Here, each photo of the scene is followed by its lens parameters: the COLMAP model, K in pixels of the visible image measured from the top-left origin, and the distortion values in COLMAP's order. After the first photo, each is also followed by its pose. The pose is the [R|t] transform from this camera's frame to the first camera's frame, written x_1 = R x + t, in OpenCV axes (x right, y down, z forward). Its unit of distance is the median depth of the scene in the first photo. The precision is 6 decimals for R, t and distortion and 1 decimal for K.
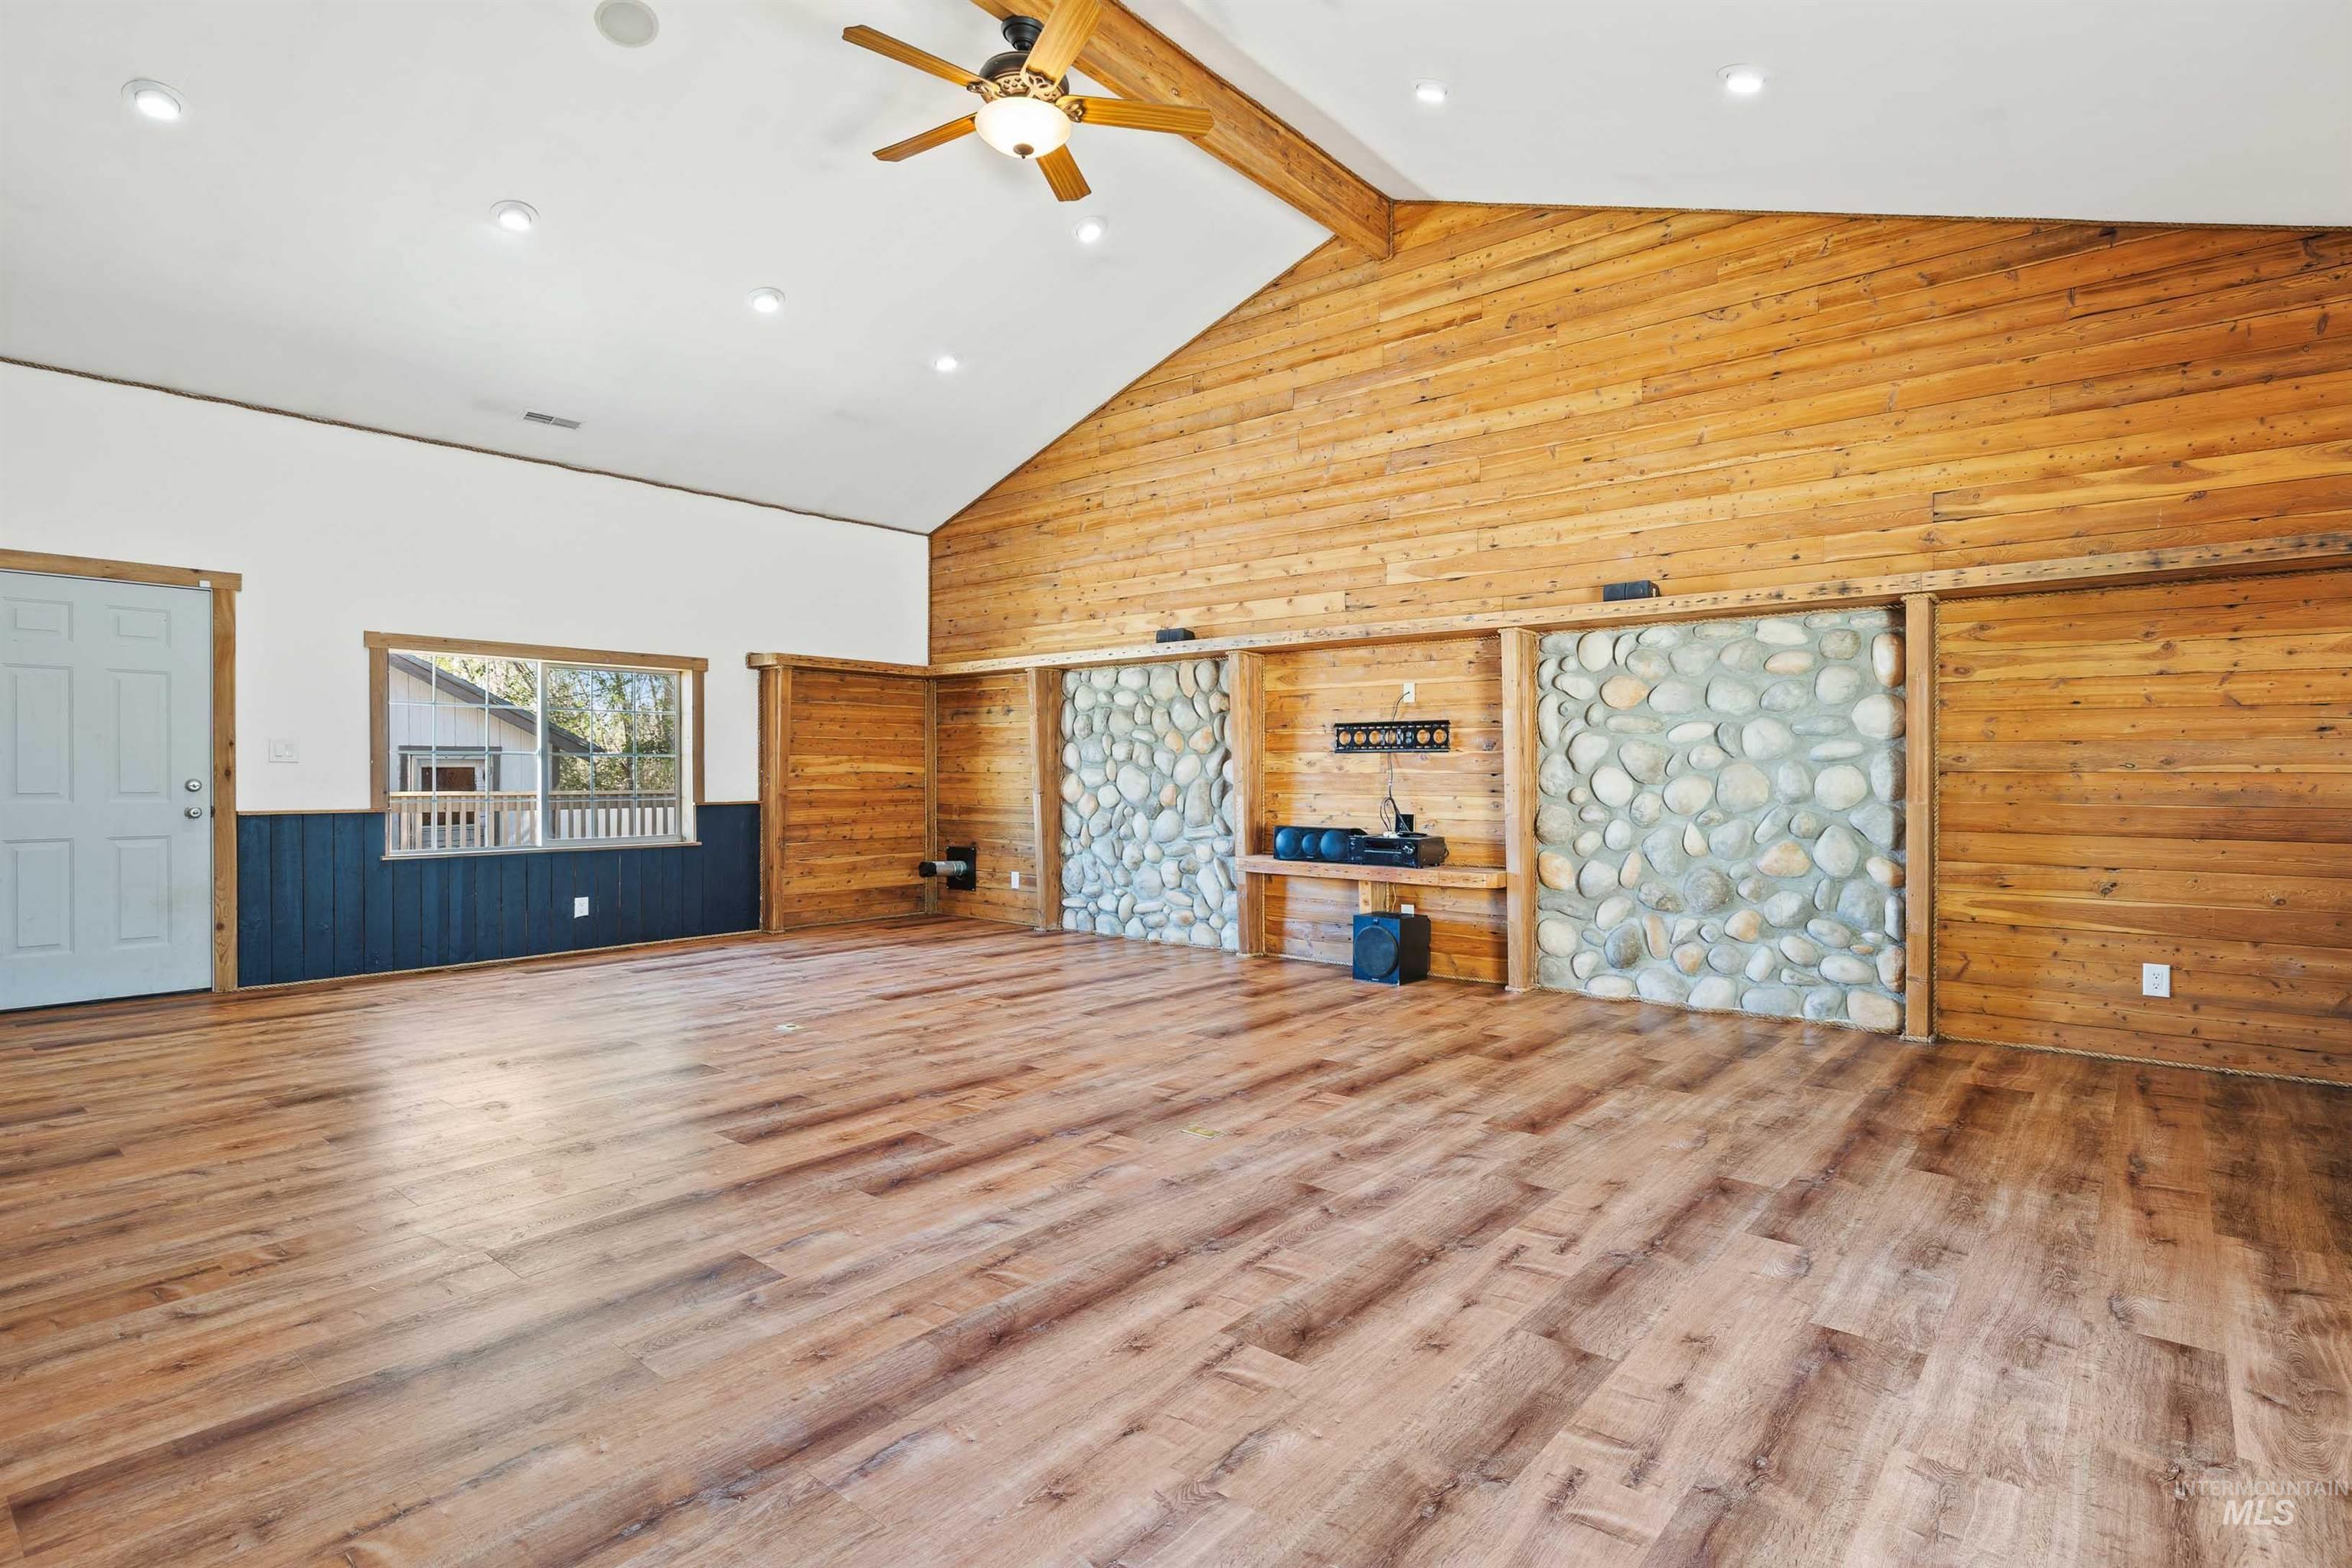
lens RADIAL K [[1166.3, 0, 1089.4], [0, 1166.3, 785.2], [0, 0, 1]] dist [0.000157, 0.000267]
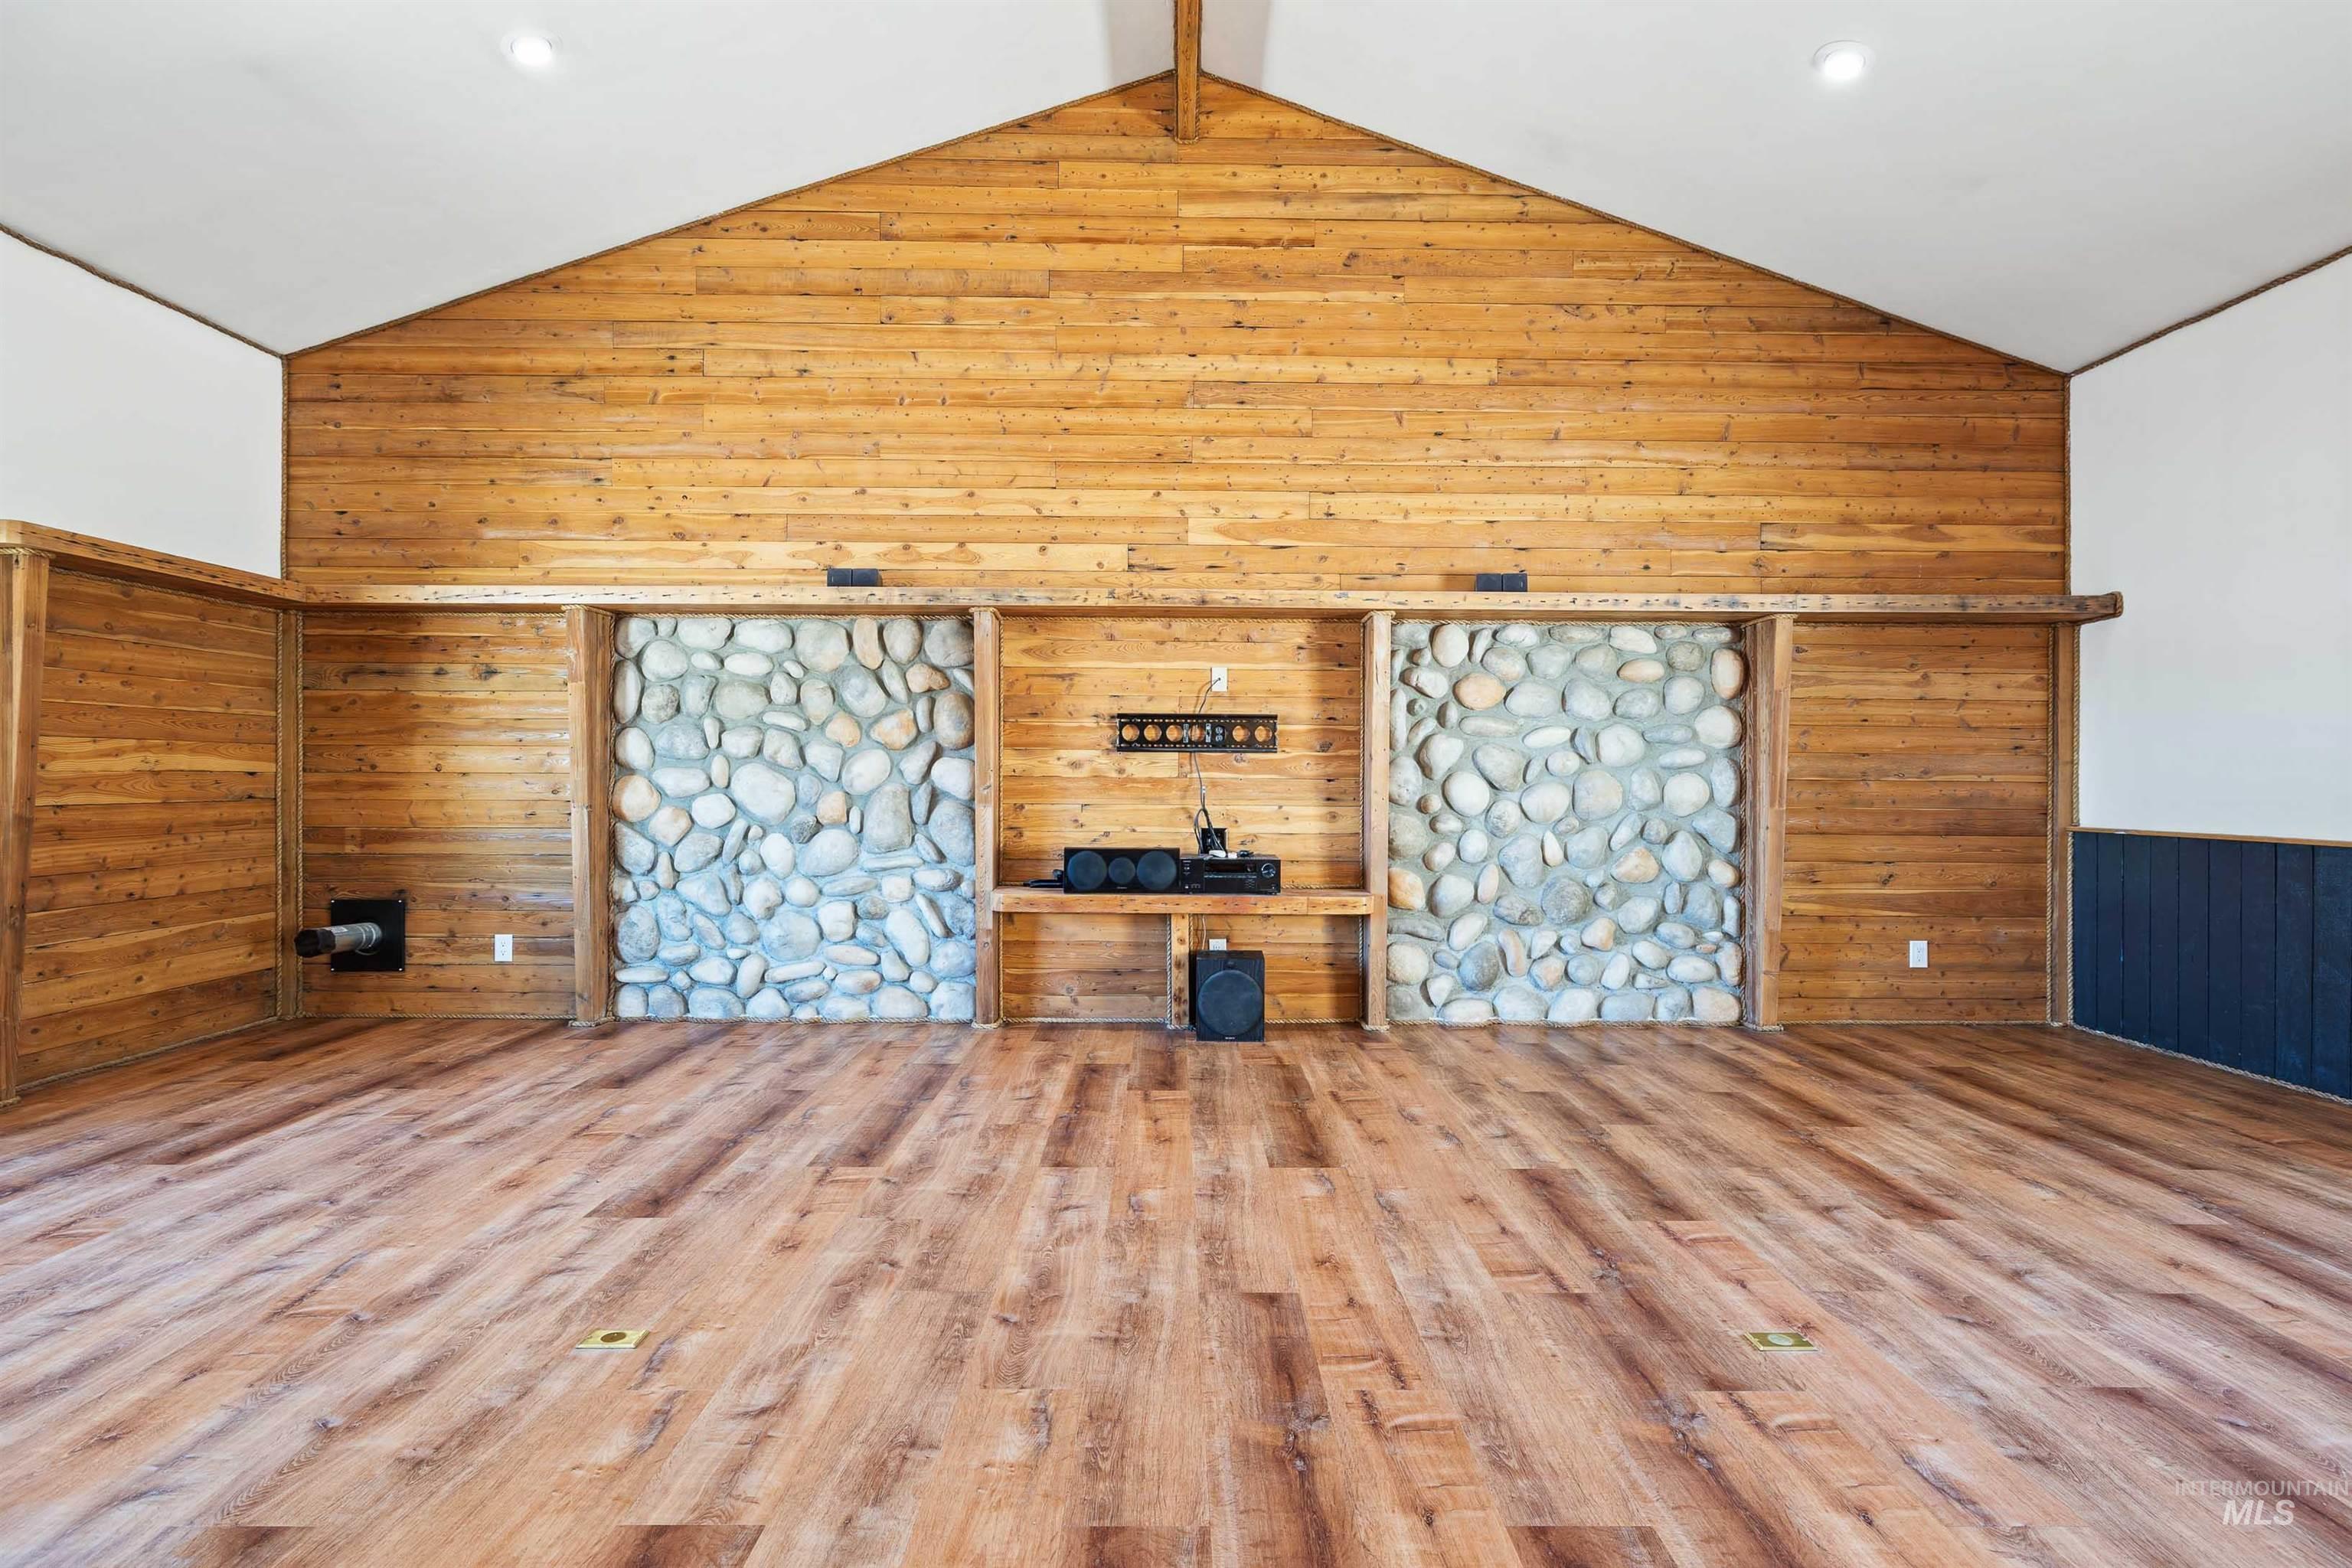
lens RADIAL K [[1210.2, 0, 1176.0], [0, 1210.2, 784.0], [0, 0, 1]] dist [-0.004052, -0.001692]
pose [[0.735640, -0.000288, 0.677373, -0.327261], [0.001941, 0.999997, -0.001683, -0.004839], [-0.677370, 0.002553, 0.735638, 0.403404]]
